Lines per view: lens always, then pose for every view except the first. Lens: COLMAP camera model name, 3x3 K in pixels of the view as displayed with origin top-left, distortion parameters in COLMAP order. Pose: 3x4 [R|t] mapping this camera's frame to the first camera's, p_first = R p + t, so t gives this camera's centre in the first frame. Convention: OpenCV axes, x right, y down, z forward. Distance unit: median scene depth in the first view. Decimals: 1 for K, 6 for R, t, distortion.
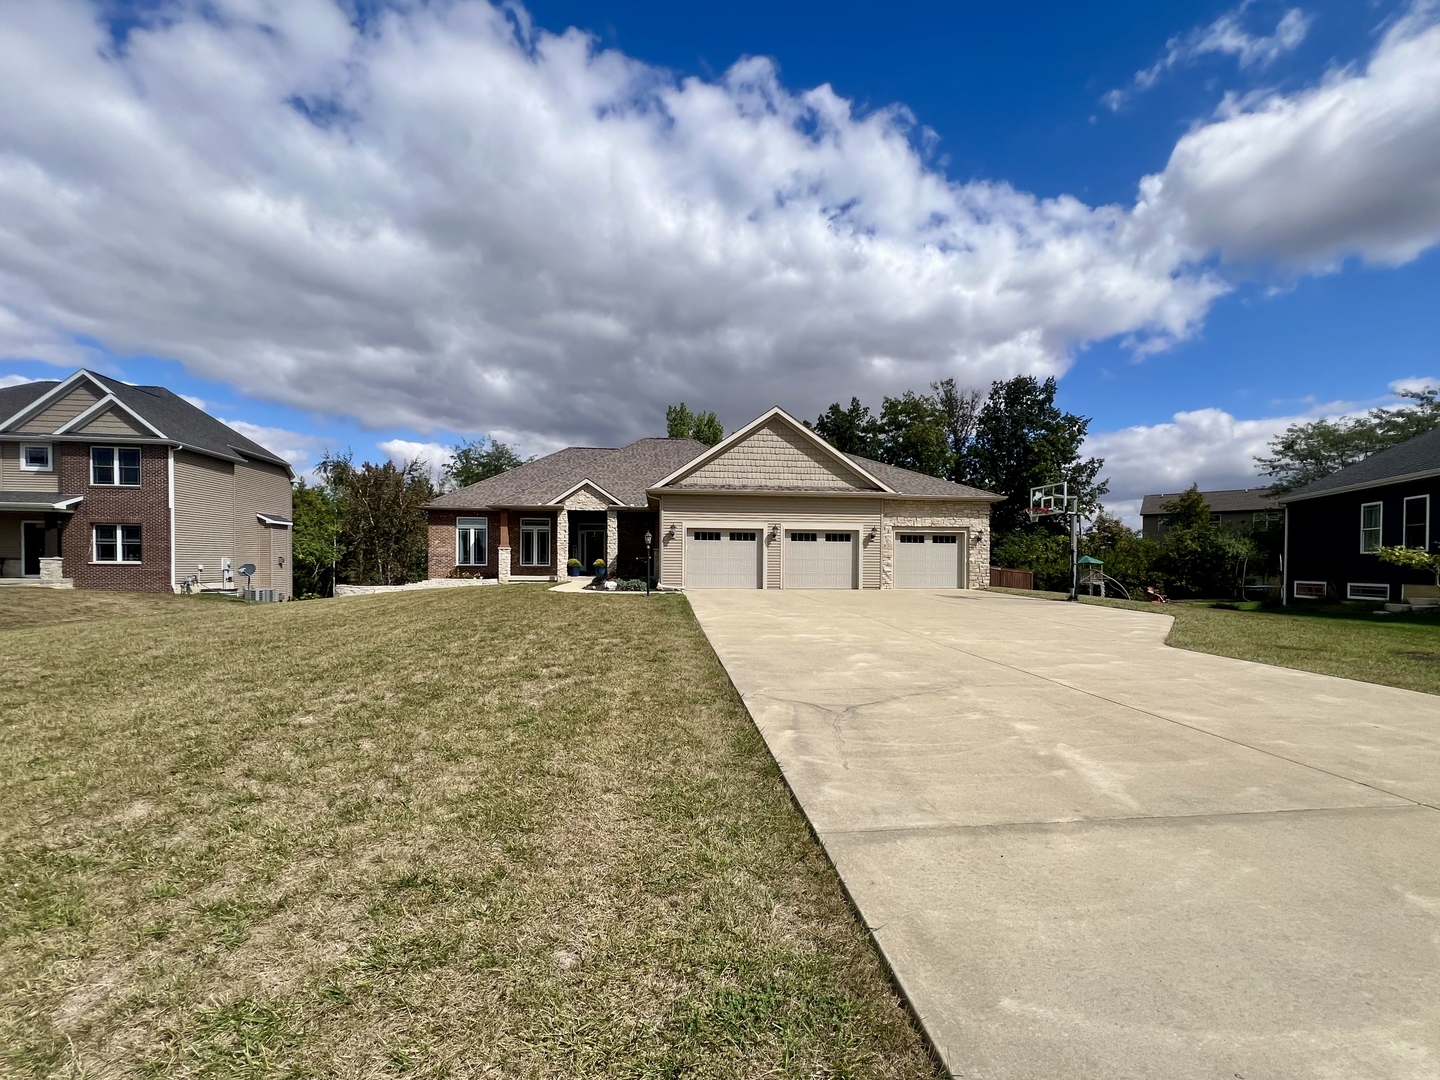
lens RADIAL K [[575.0, 0, 705.1], [0, 575.0, 576.1], [0, 0, 1]] dist [-0.001312, 0.000789]
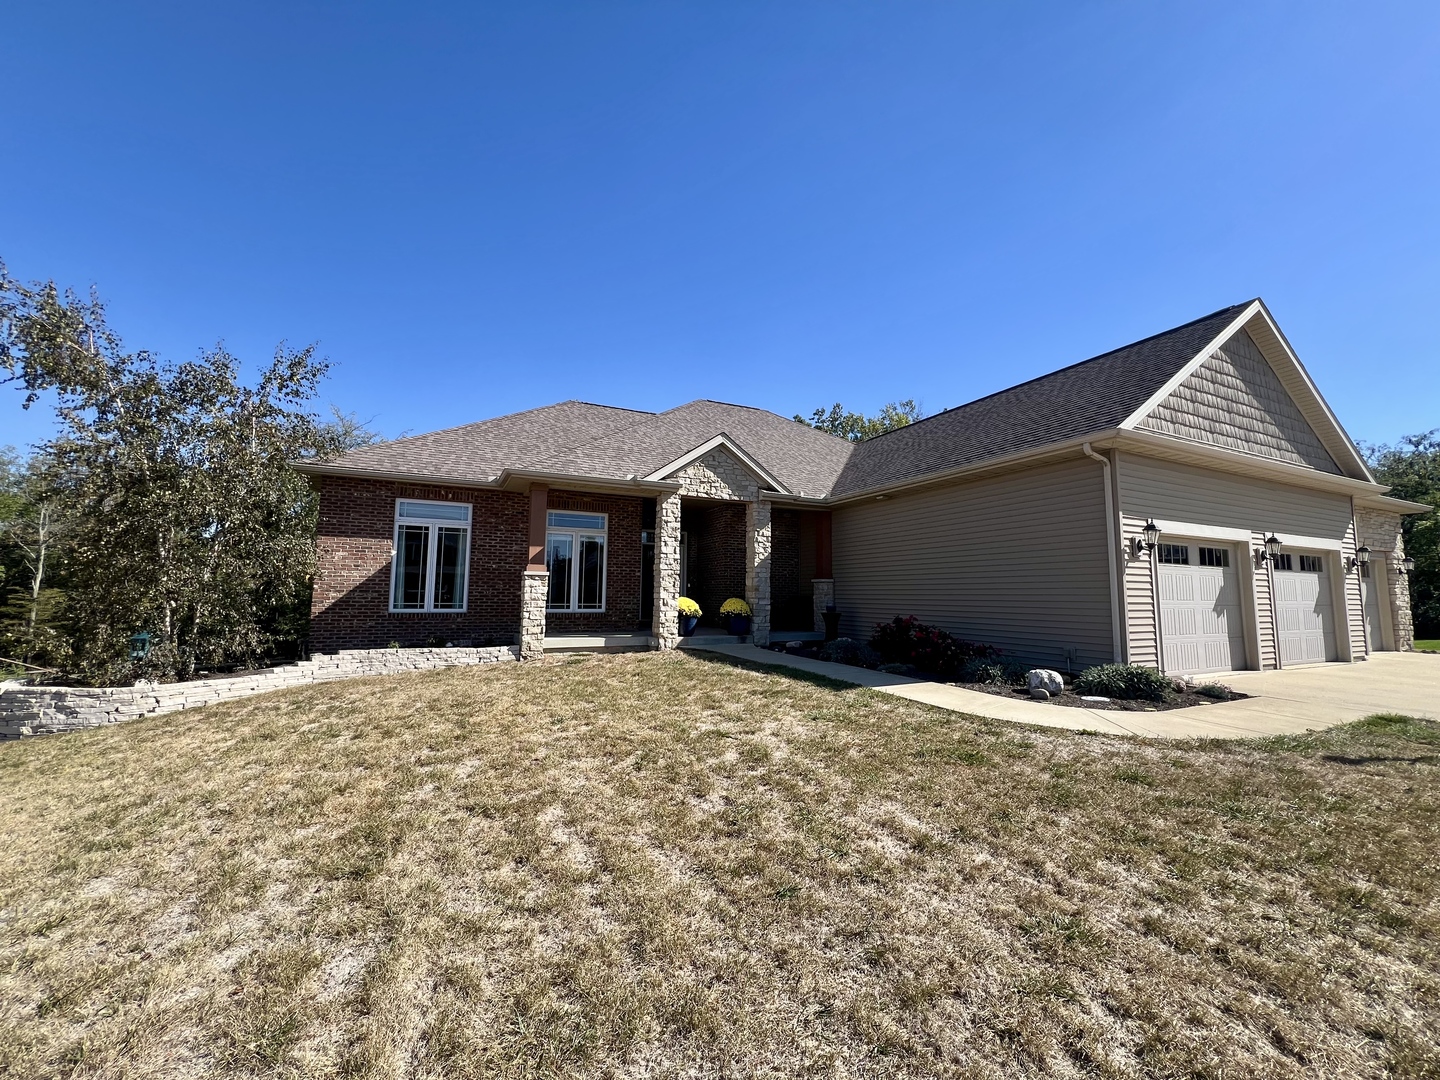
lens RADIAL K [[575.0, 0, 726.3], [0, 575.0, 540.4], [0, 0, 1]] dist [-0.001312, 0.000789]
pose [[0.941451, 0.034511, 0.335380, -0.349458], [0.003688, 0.993634, -0.112599, -0.023523], [-0.337131, 0.107244, 0.935330, 0.529963]]
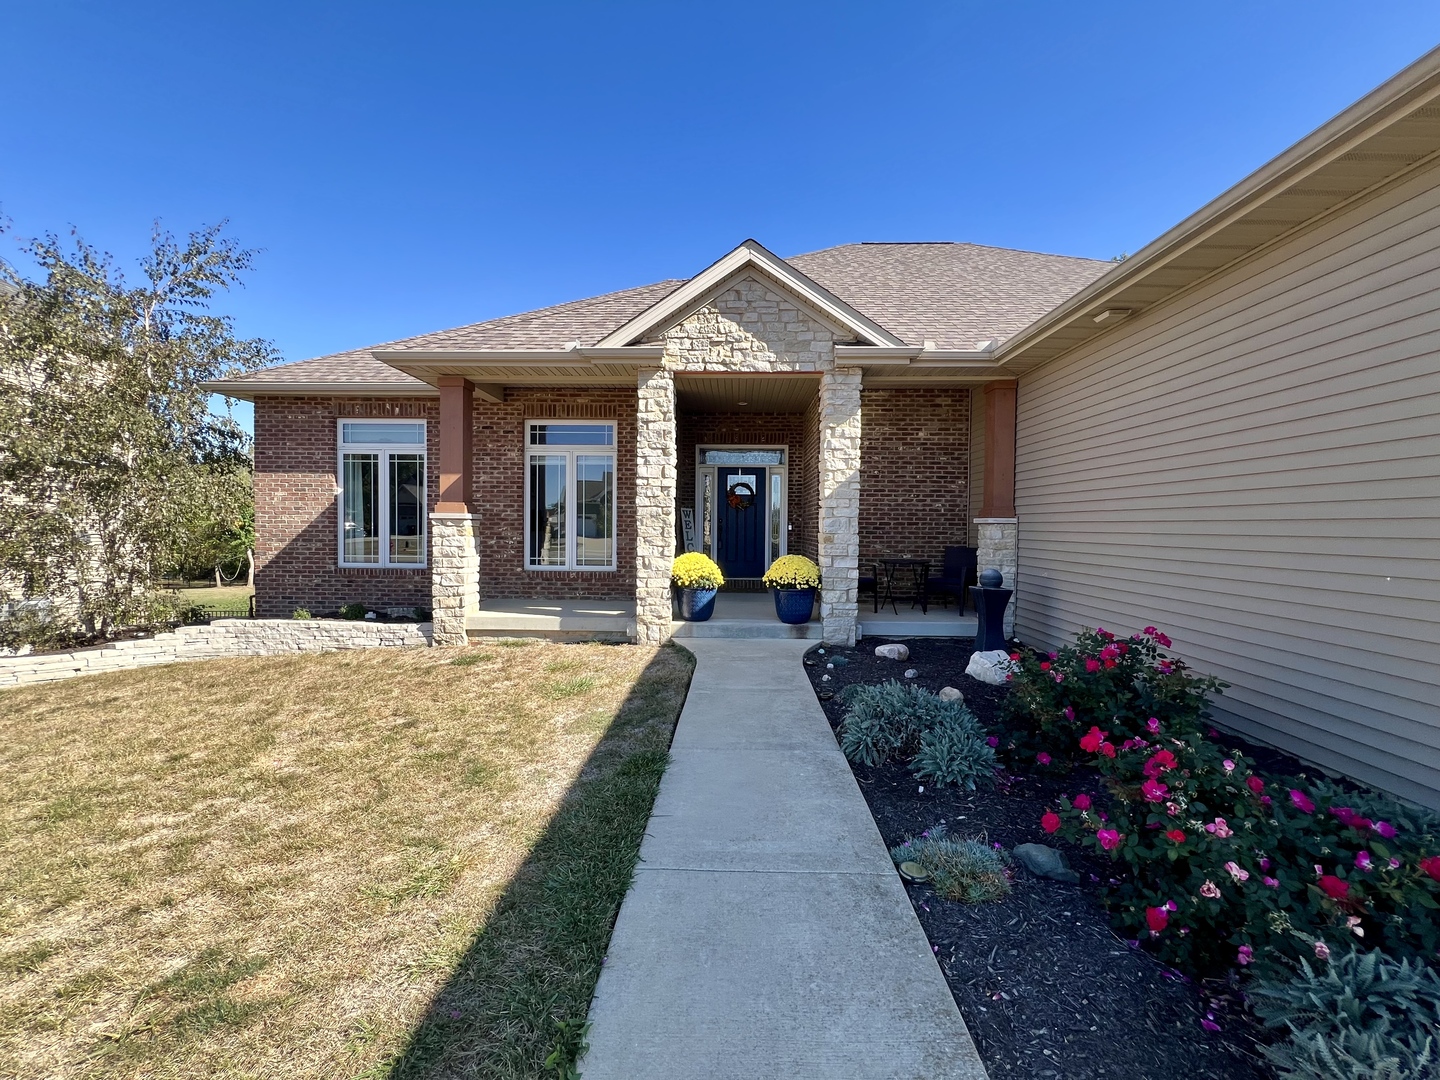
lens RADIAL K [[575.0, 0, 720.4], [0, 575.0, 542.6], [0, 0, 1]] dist [-0.001312, 0.000789]
pose [[0.990936, 0.006555, -0.134178, -0.175944], [-0.005508, 0.999951, 0.008177, -0.037433], [0.134225, -0.007364, 0.990924, 0.716930]]
